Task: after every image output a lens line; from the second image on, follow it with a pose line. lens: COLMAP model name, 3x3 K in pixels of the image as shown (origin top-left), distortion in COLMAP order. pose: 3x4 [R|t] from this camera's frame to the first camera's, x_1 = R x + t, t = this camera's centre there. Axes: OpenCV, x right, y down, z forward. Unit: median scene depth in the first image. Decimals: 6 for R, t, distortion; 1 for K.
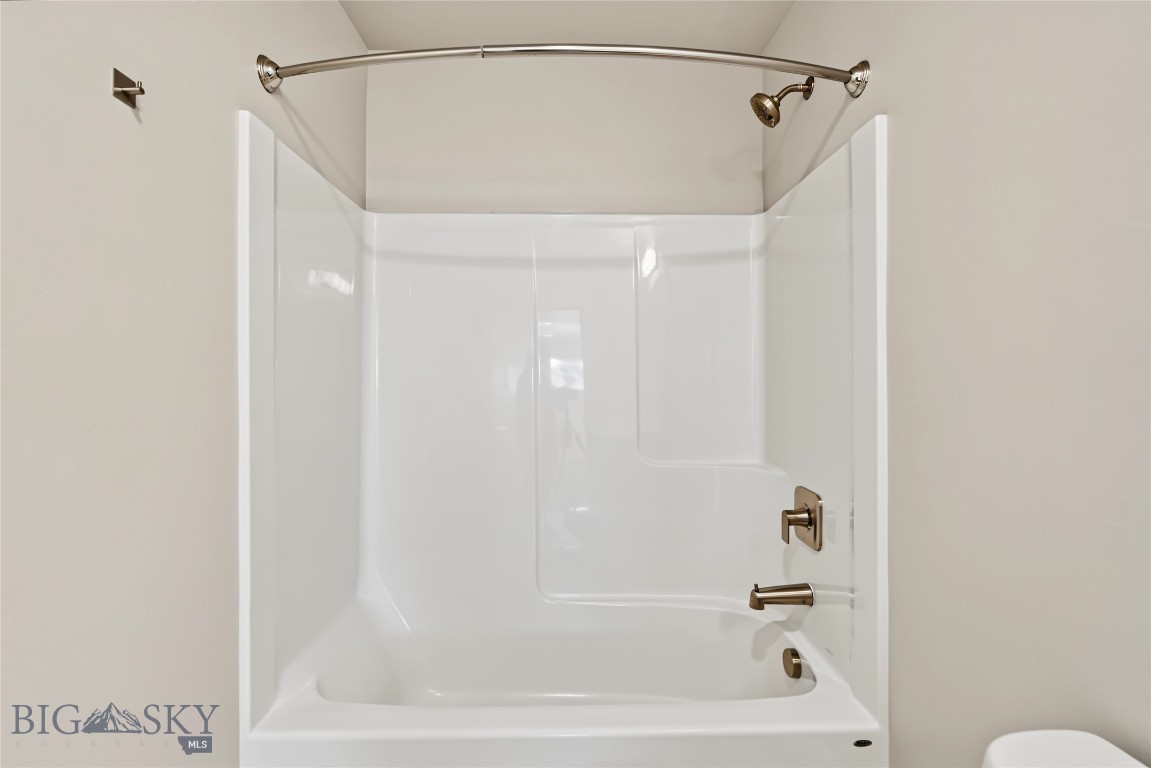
lens RADIAL K [[498.0, 0, 575.5], [0, 498.0, 384.0], [0, 0, 1]] dist [-0.002482, 0.000554]
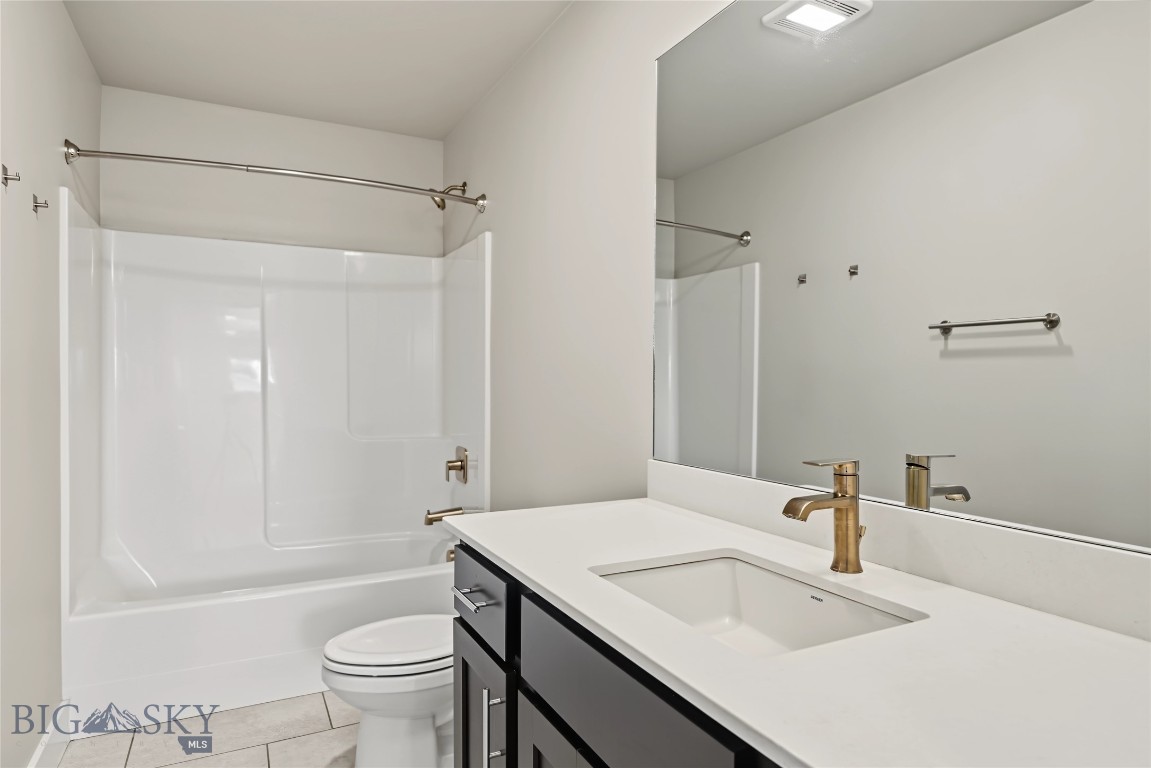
lens RADIAL K [[680.2, 0, 570.5], [0, 680.2, 387.4], [0, 0, 1]] dist [-0.002262, 0.000650]
pose [[0.905895, 0.001605, 0.423499, -0.130184], [-0.004726, 0.999969, 0.006318, 0.008996], [-0.423475, -0.007725, 0.905875, -1.089391]]
